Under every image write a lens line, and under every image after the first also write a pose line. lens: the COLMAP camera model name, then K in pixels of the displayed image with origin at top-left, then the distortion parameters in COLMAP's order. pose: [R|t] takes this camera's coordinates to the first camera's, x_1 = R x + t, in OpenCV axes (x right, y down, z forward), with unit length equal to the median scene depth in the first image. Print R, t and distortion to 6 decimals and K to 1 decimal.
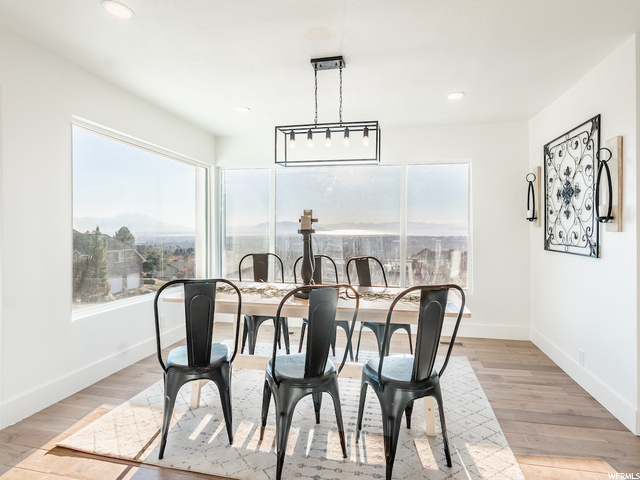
lens RADIAL K [[318.3, 0, 311.6], [0, 318.3, 228.6], [0, 0, 1]] dist [0.001158, -0.001223]
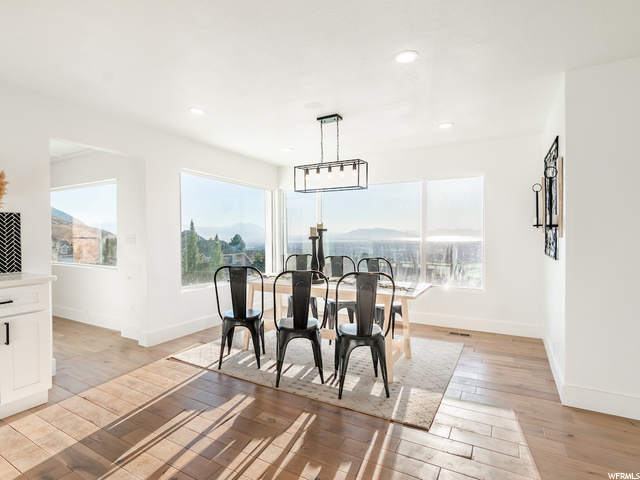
lens RADIAL K [[318.3, 0, 320.0], [0, 318.3, 239.1], [0, 0, 1]] dist [0.001158, -0.001223]
pose [[0.955703, -0.001881, -0.294328, 0.424629], [0.005517, 0.999918, 0.011524, -0.002009], [0.294282, -0.012638, 0.955635, -0.367550]]
